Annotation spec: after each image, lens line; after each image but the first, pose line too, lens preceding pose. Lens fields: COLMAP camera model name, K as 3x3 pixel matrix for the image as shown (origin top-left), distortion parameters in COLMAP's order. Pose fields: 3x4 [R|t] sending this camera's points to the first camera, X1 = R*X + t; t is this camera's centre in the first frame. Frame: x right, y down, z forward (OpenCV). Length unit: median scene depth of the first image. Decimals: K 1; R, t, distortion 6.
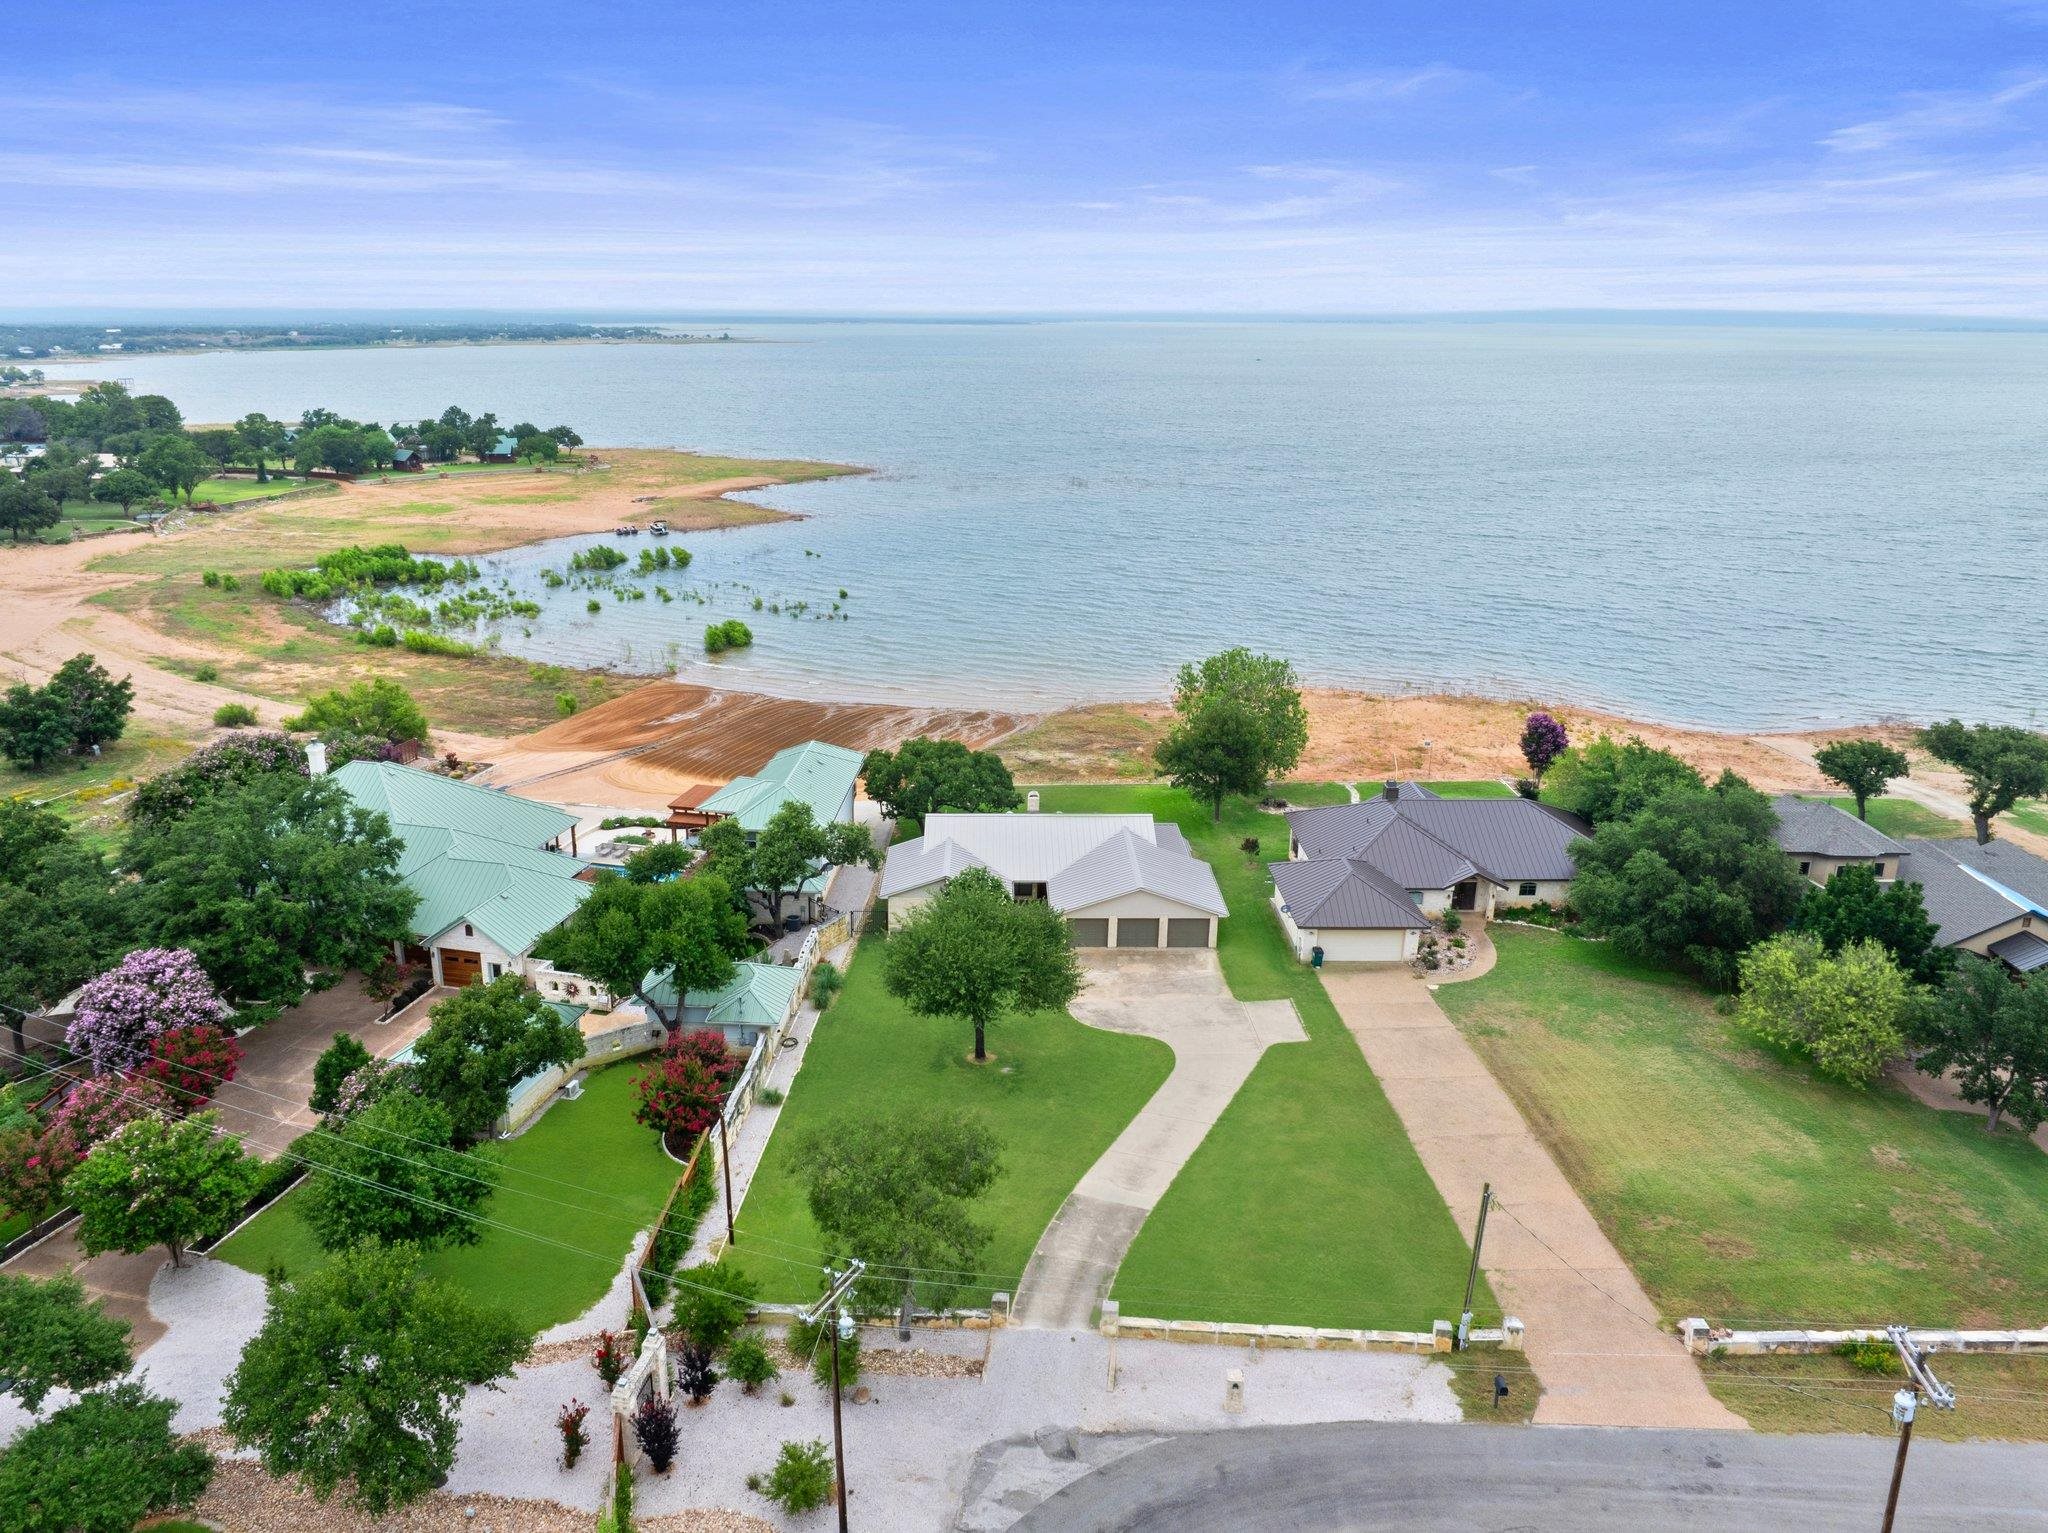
lens RADIAL K [[1420.1, 0, 1024.0], [0, 1420.1, 766.5], [0, 0, 1]] dist [-0.061779, 0.030300]
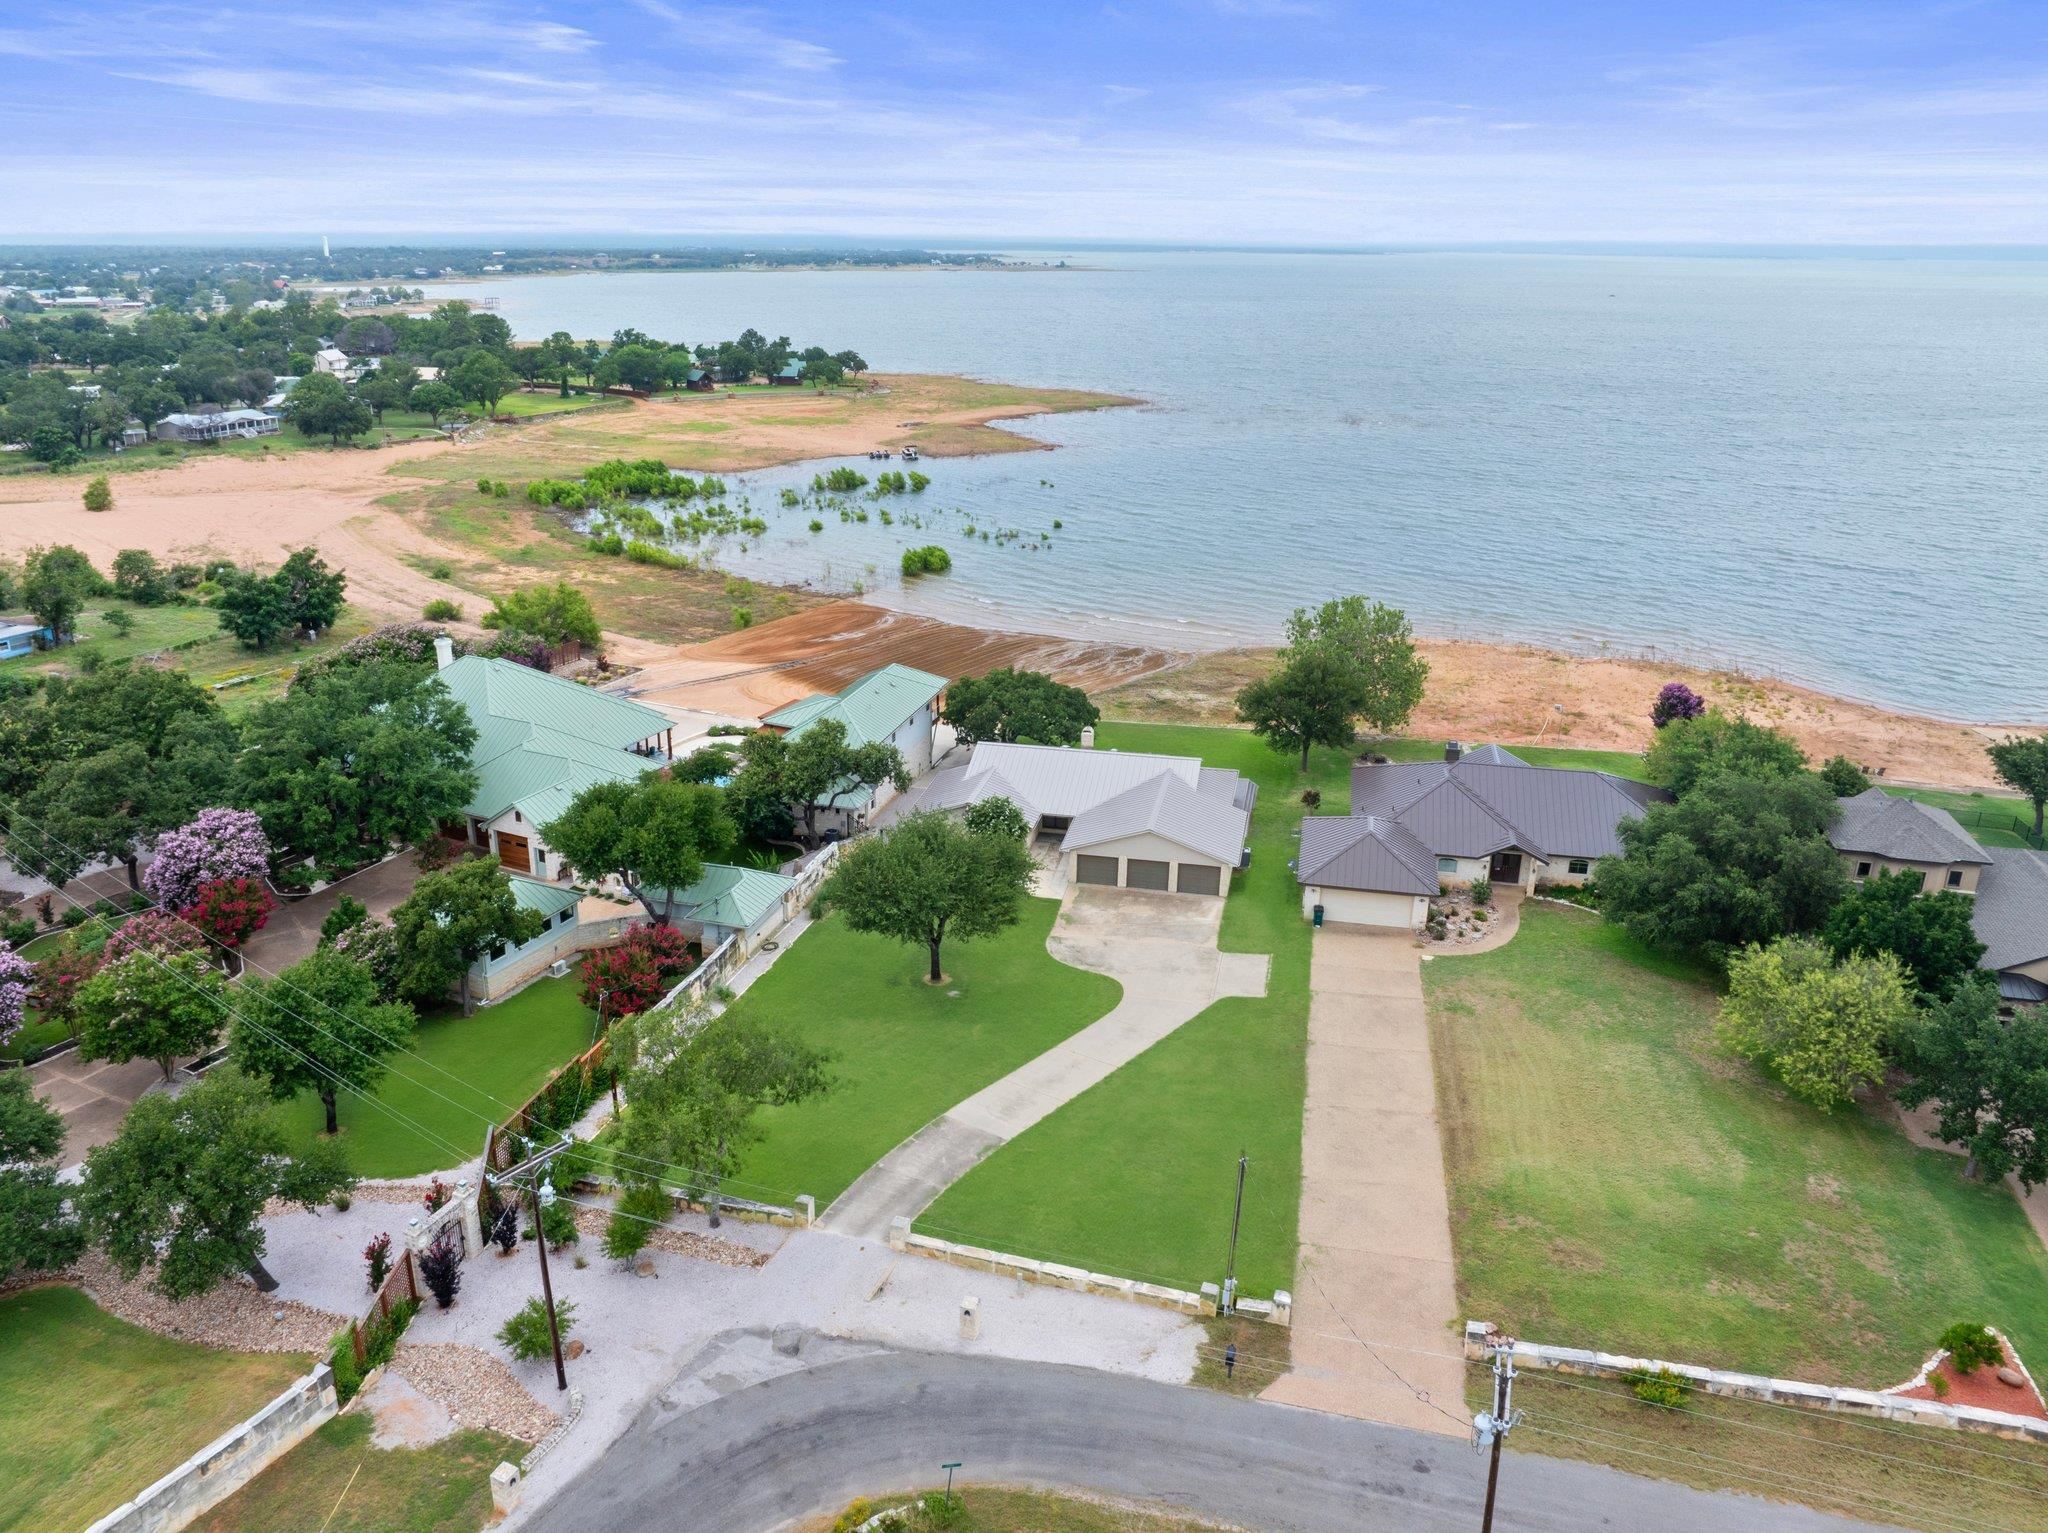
lens RADIAL K [[1420.1, 0, 1024.0], [0, 1420.1, 766.5], [0, 0, 1]] dist [-0.061779, 0.030300]
pose [[0.978095, 0.075073, -0.194148, 0.191688], [-0.066235, 0.996467, 0.051630, -0.003838], [0.197339, -0.037640, 0.979613, 0.014006]]
